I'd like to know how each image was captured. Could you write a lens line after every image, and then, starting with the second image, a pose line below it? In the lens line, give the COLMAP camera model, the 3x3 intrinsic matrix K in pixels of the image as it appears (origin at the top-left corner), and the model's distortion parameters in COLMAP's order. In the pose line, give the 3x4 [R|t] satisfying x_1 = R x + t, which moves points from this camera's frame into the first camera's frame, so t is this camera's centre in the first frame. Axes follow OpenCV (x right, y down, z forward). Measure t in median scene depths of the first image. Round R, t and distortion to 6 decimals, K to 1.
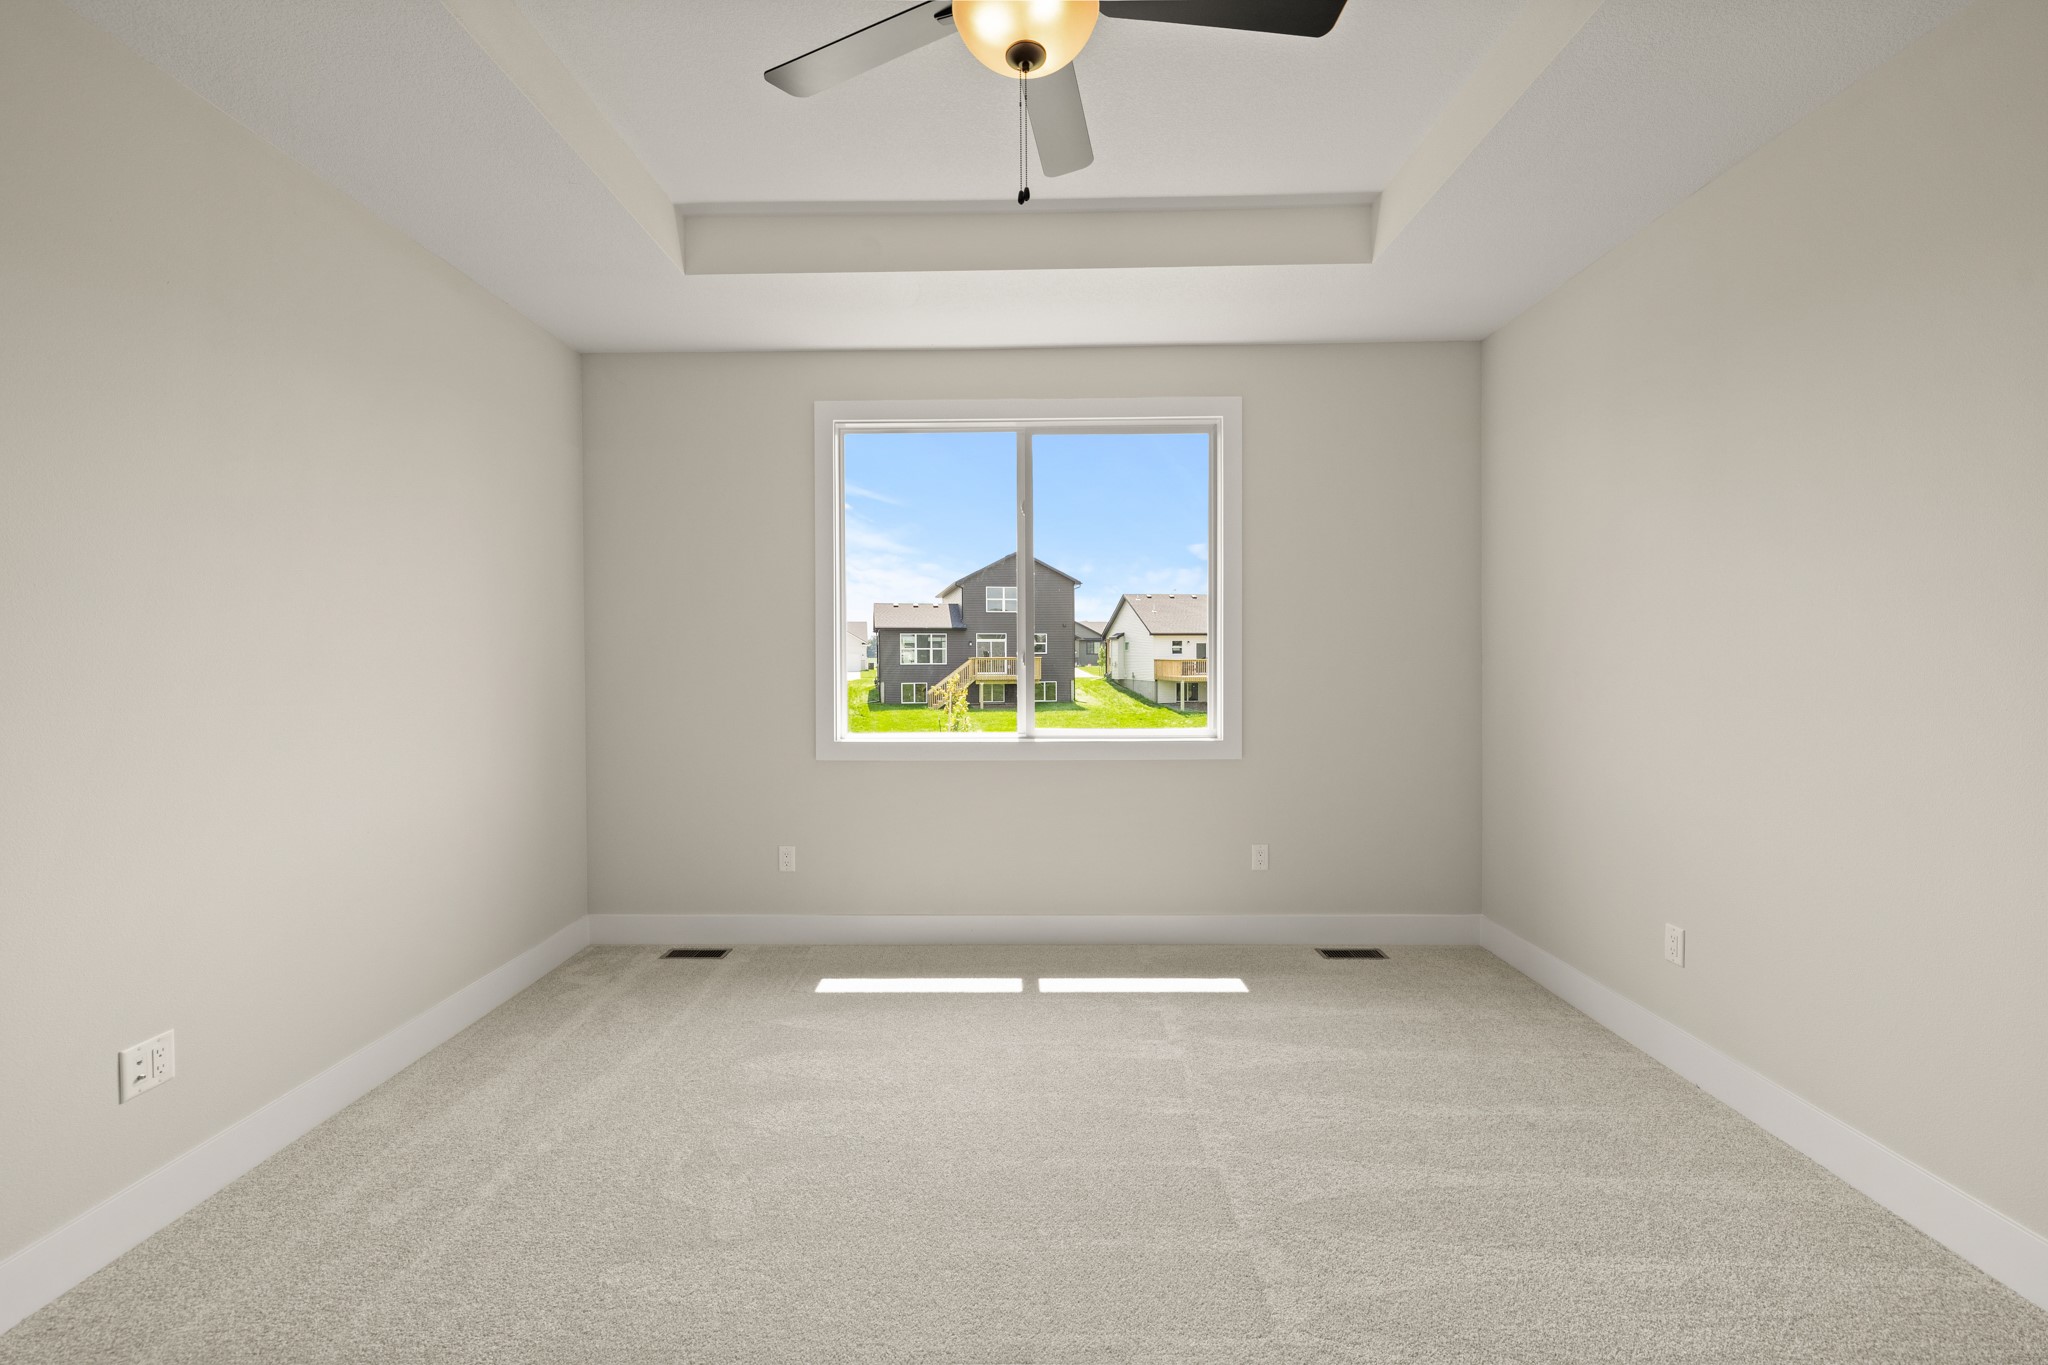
lens RADIAL K [[846.2, 0, 1023.2], [0, 846.2, 669.9], [0, 0, 1]] dist [0.000072, -0.000034]
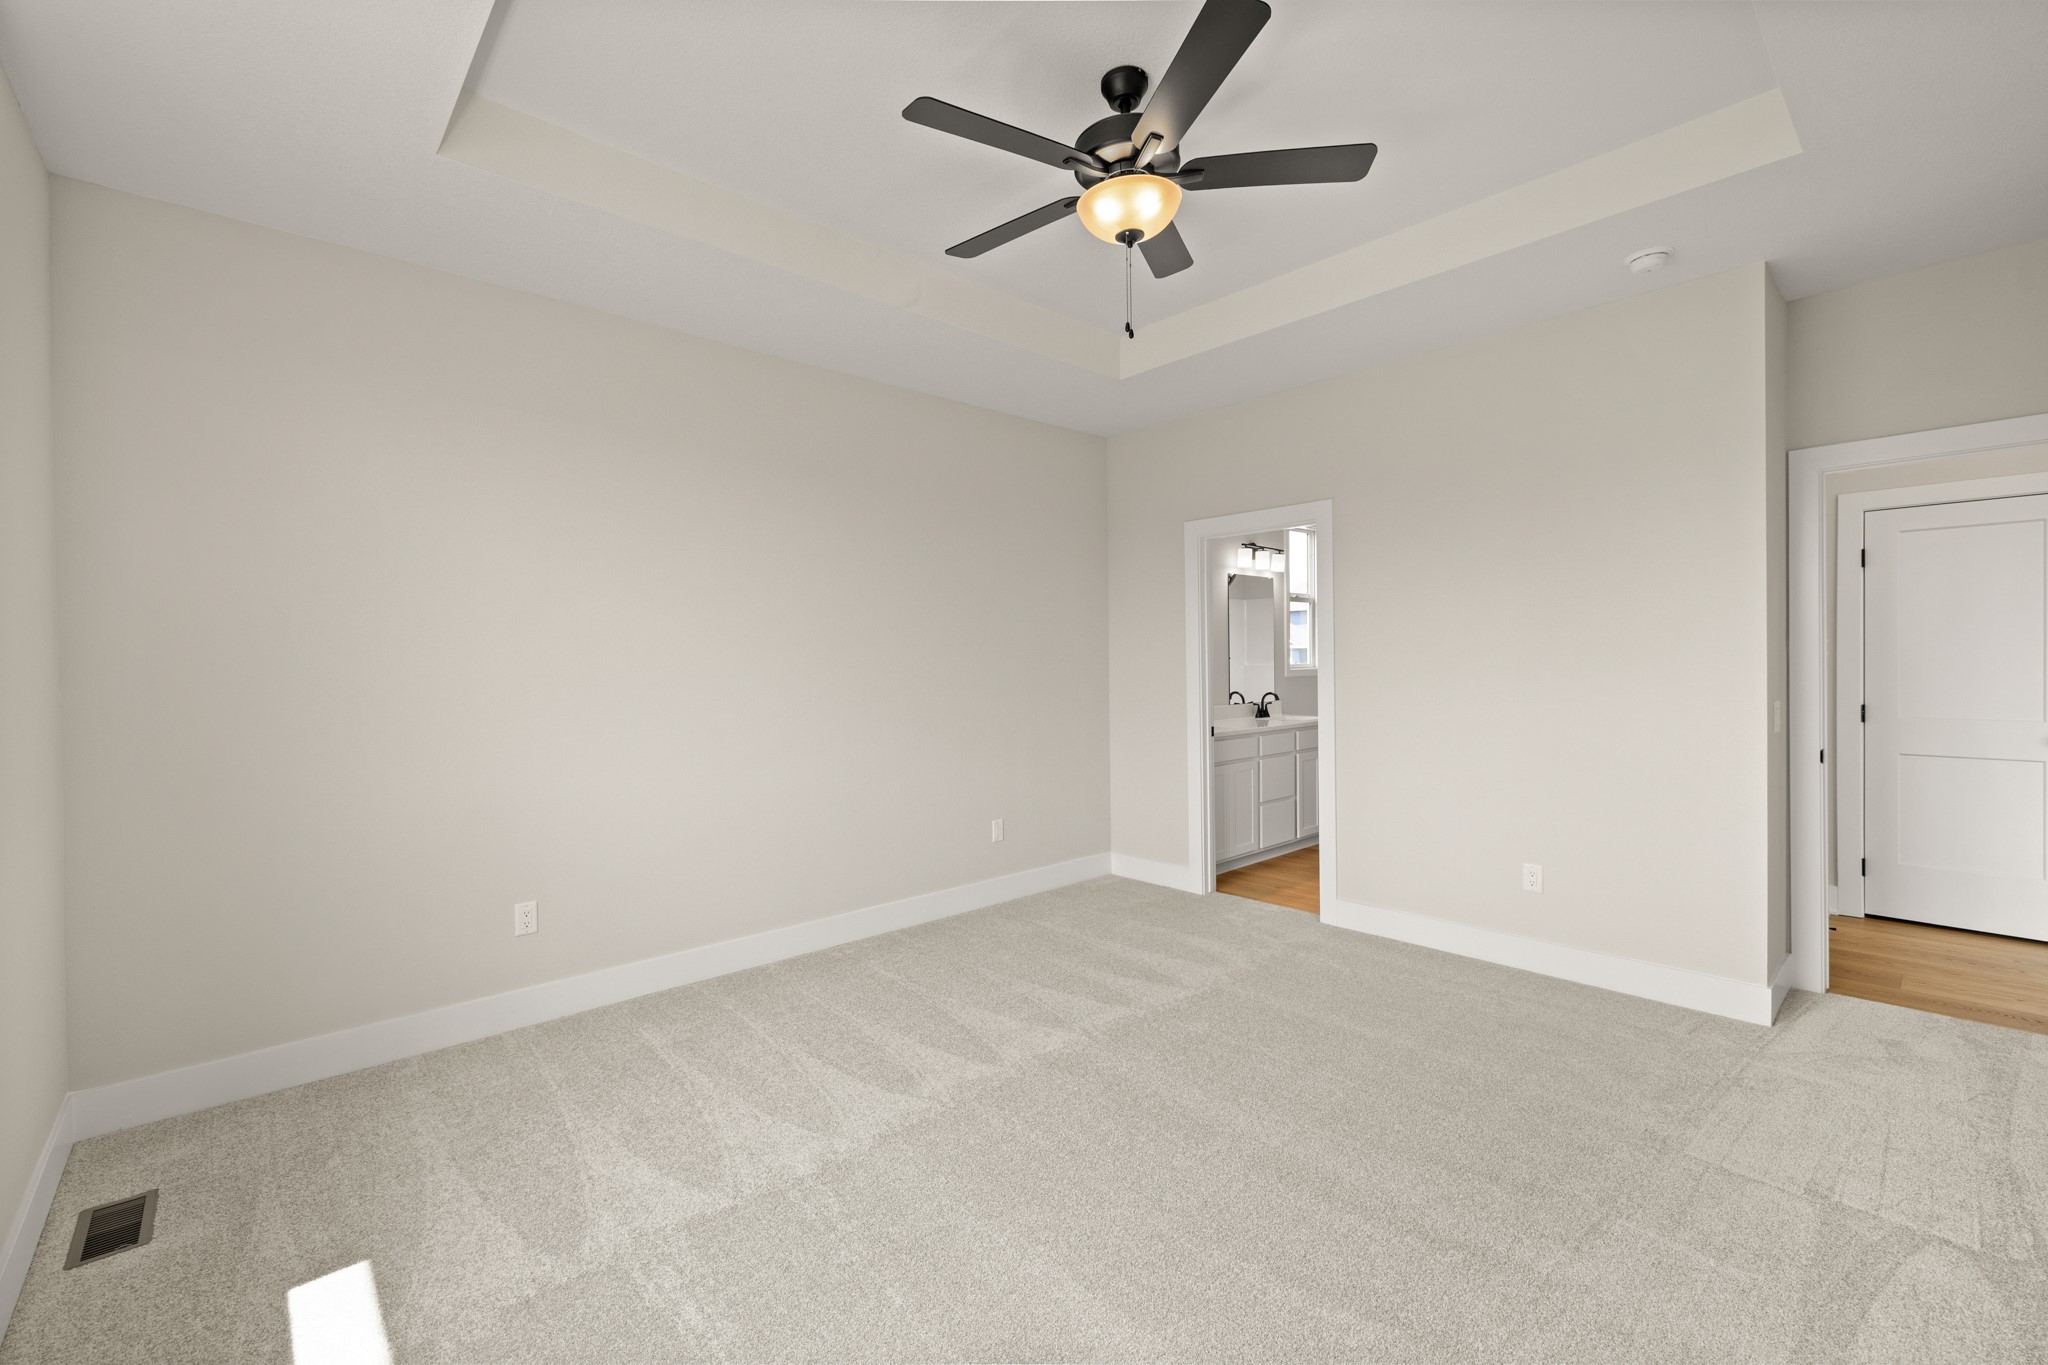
lens RADIAL K [[846.2, 0, 1023.2], [0, 846.2, 669.9], [0, 0, 1]] dist [0.000072, -0.000034]
pose [[-0.691093, 0.005475, 0.722745, -0.036295], [0.019085, 0.999761, 0.010677, -0.001321], [-0.722514, 0.021172, -0.691032, 0.085057]]
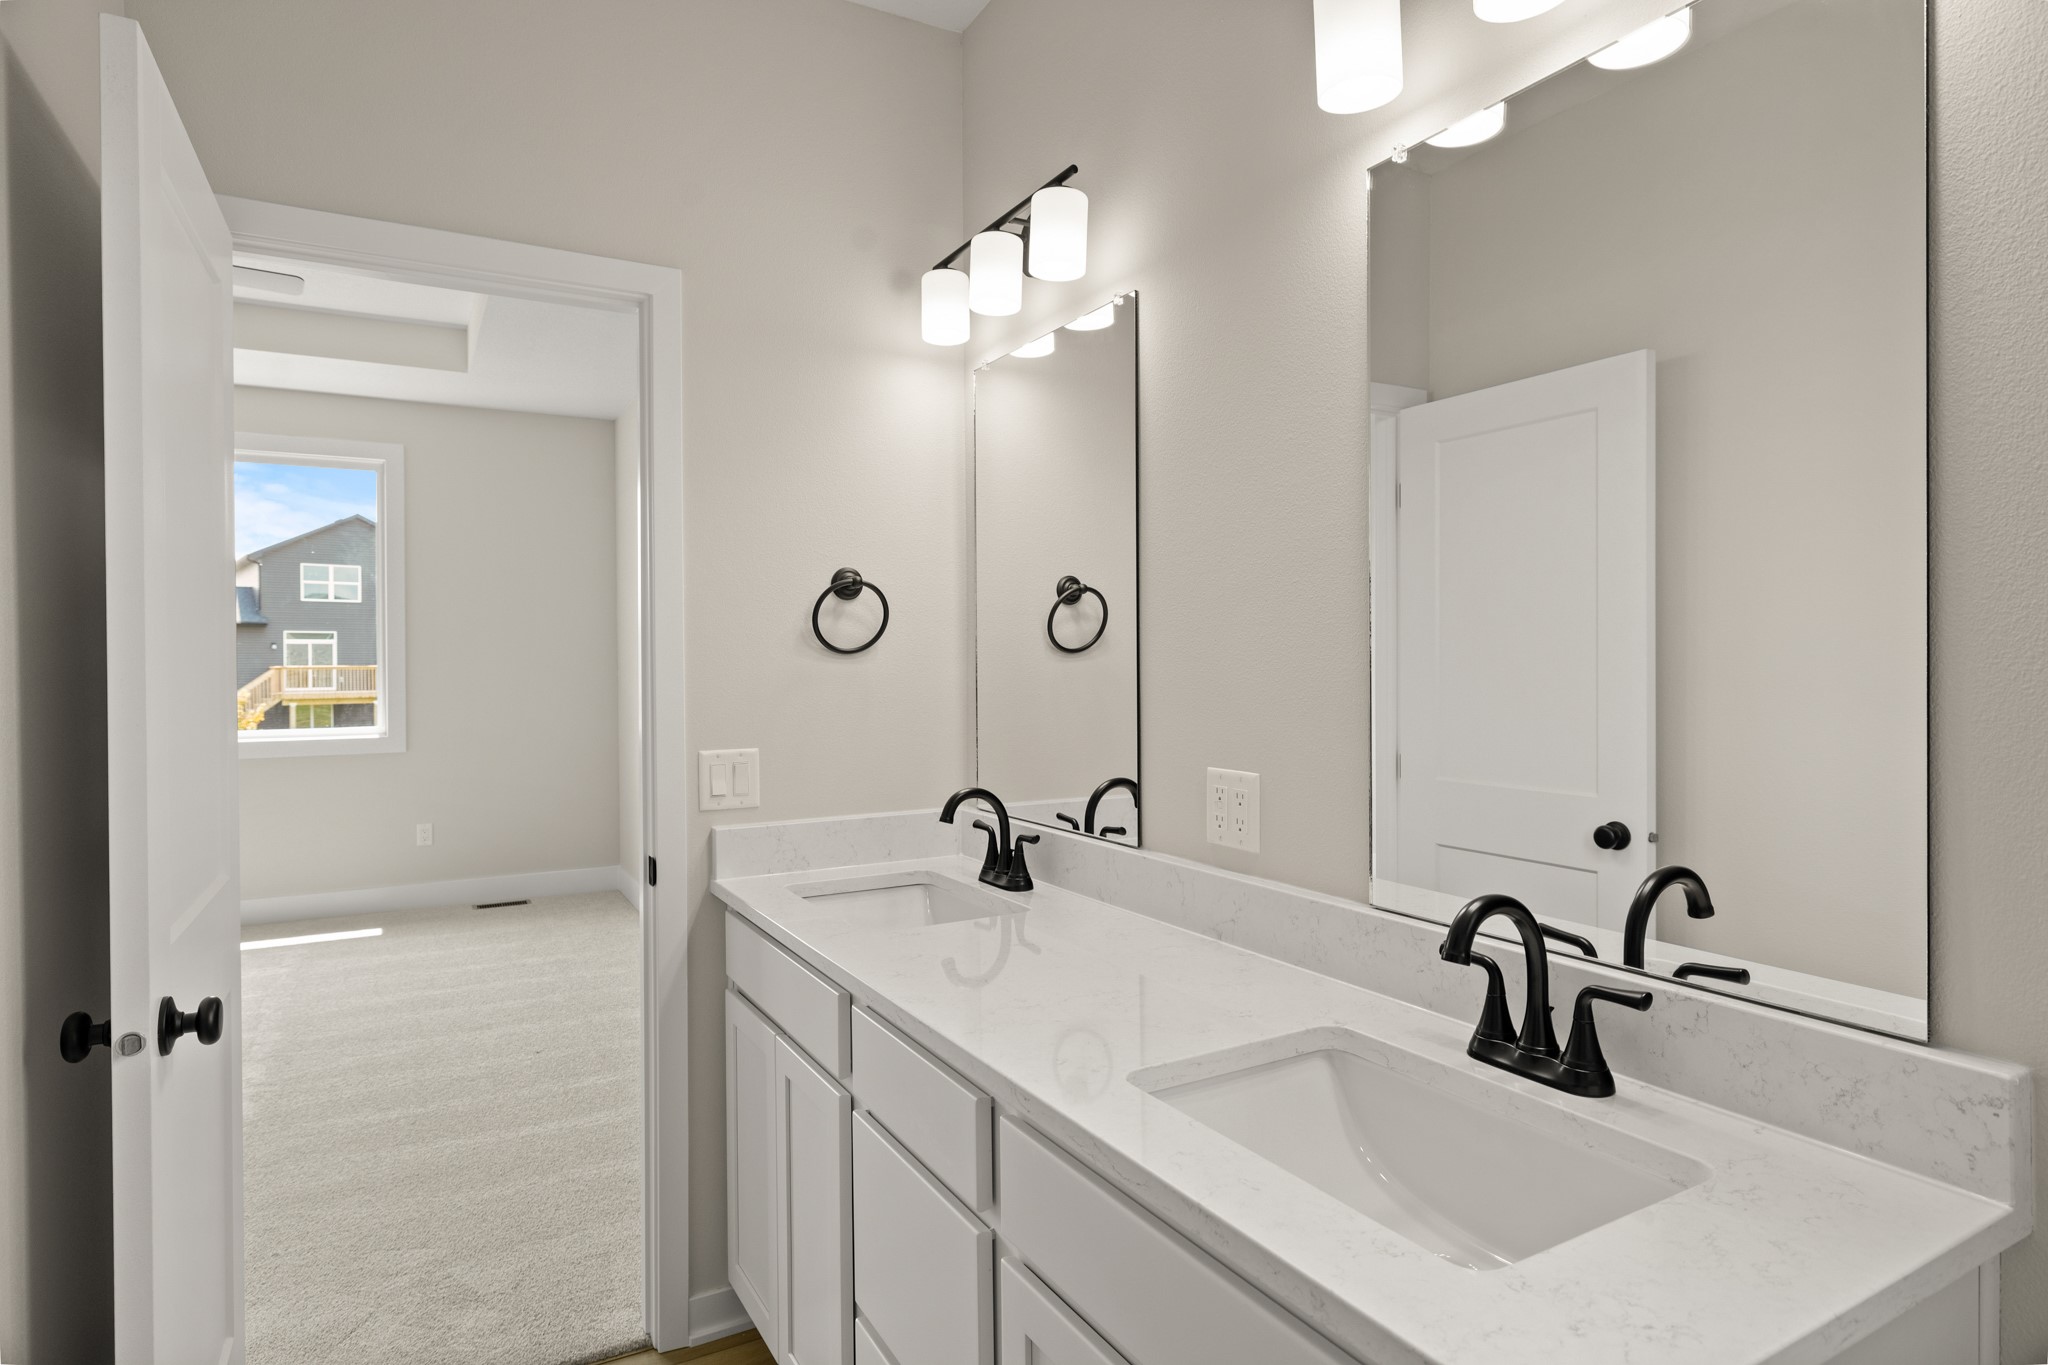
lens RADIAL K [[1087.0, 0, 1023.6], [0, 1087.0, 673.8], [0, 0, 1]] dist [0.000684, 0.000073]
pose [[0.864774, -0.008548, 0.502089, 0.023507], [0.011421, 0.999931, -0.002648, 0.000875], [-0.502032, 0.008024, 0.864812, -0.072564]]
